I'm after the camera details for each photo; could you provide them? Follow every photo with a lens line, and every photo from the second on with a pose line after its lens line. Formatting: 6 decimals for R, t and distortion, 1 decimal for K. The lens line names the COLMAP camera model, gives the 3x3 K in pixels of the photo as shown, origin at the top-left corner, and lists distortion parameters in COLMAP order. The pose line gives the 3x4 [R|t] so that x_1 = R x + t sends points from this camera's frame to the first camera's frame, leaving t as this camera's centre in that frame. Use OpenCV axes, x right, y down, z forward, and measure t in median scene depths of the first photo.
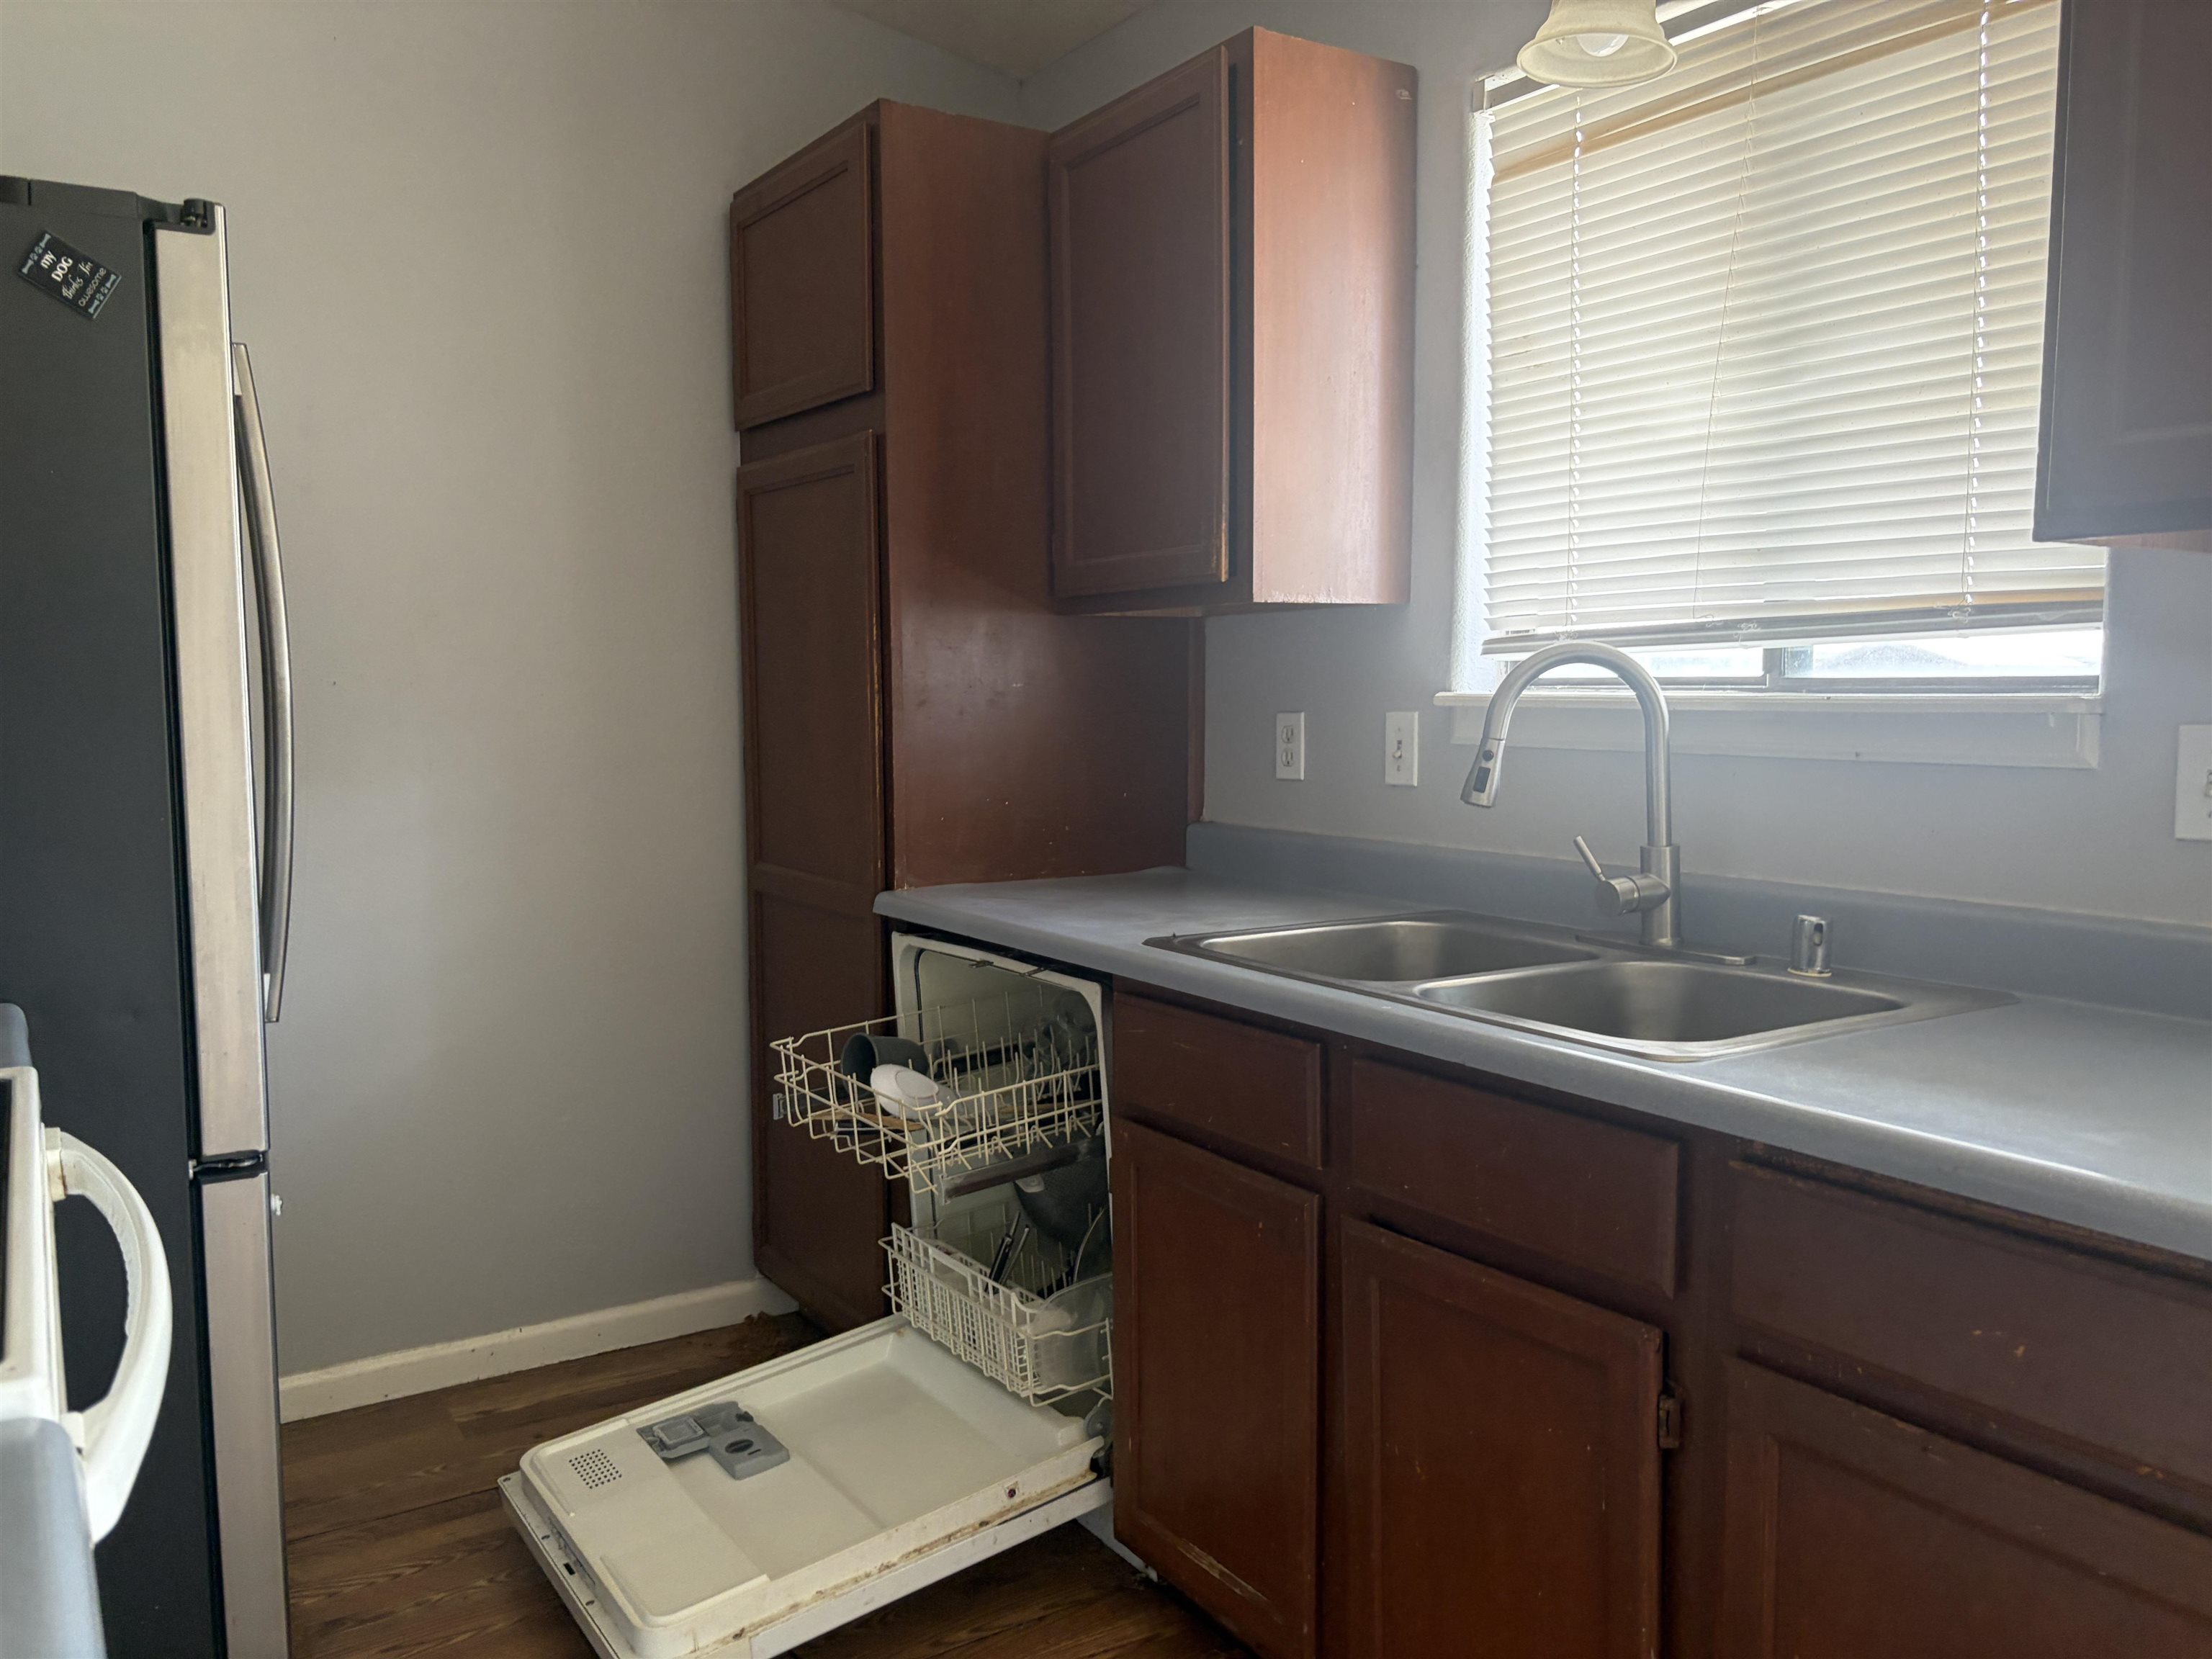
lens RADIAL K [[1682.0, 0, 1106.0], [0, 1682.0, 829.5], [0, 0, 1]] dist [0.057656, -0.069004]
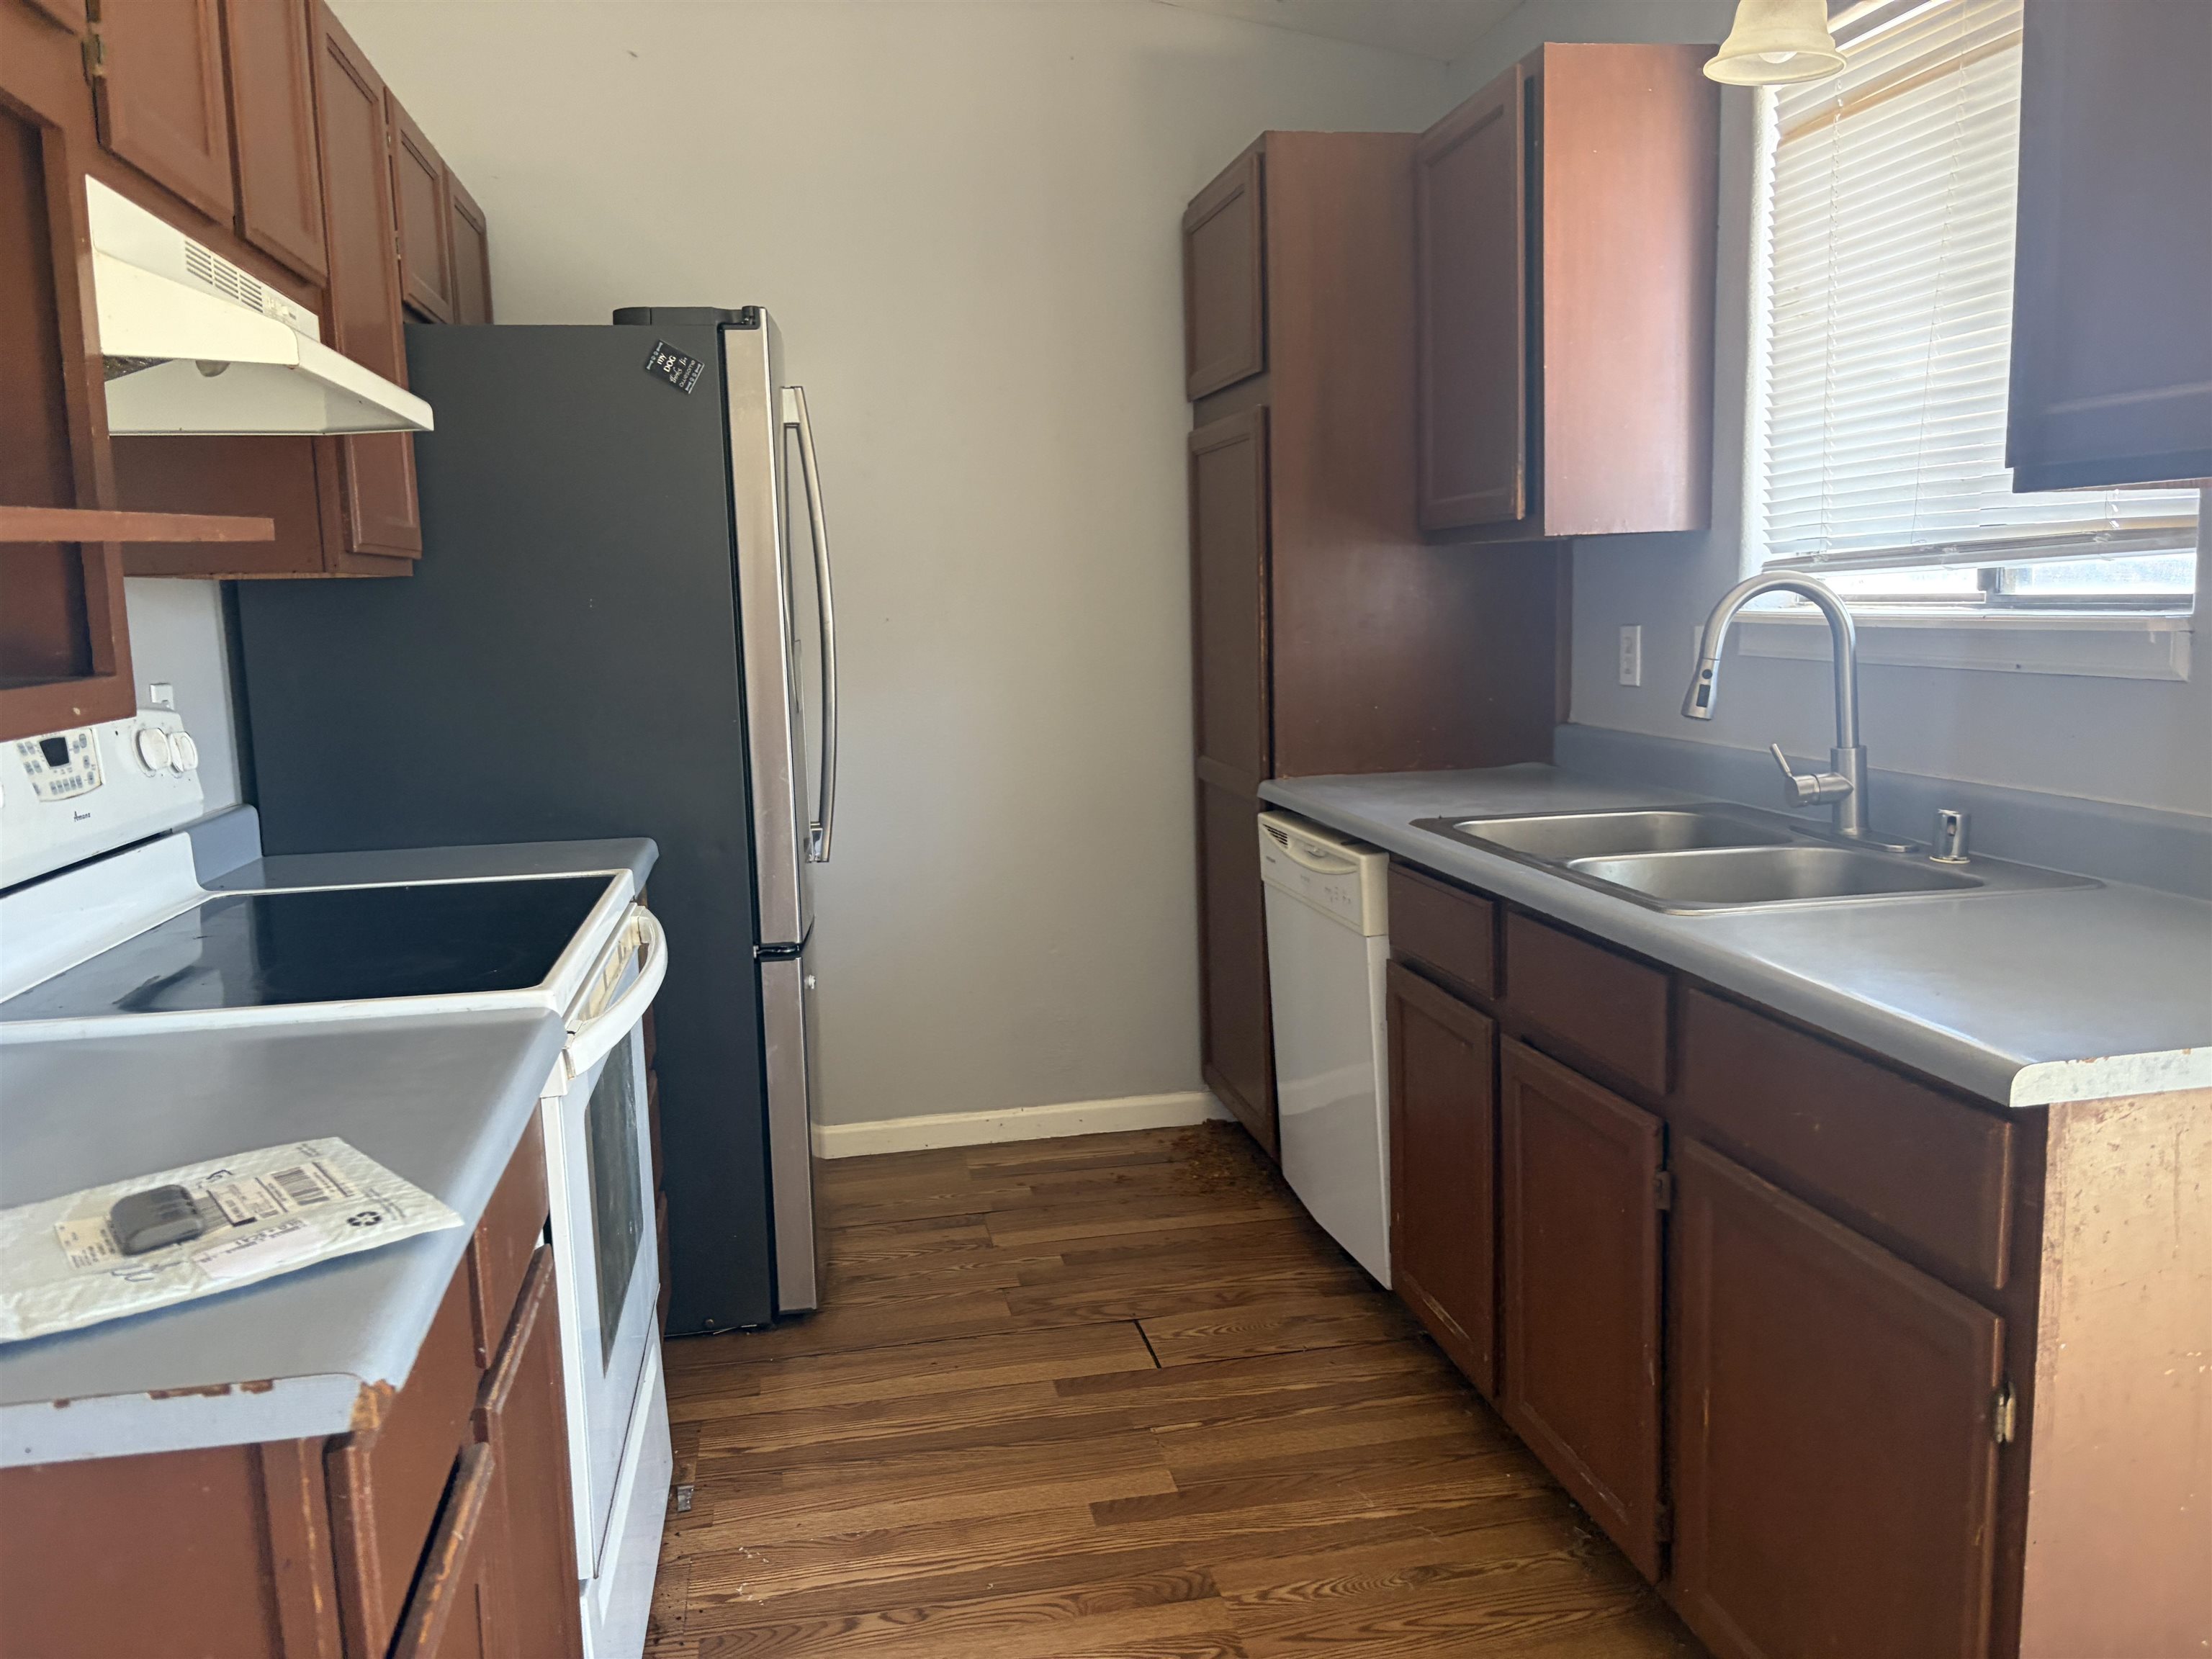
lens RADIAL K [[1683.1, 0, 1104.3], [0, 1683.1, 796.1], [0, 0, 1]] dist [0.089832, -0.118991]
pose [[0.924849, 0.020542, -0.379779, 0.290843], [-0.004552, 0.999067, 0.042953, -0.004505], [0.380307, -0.037996, 0.924080, -0.244520]]
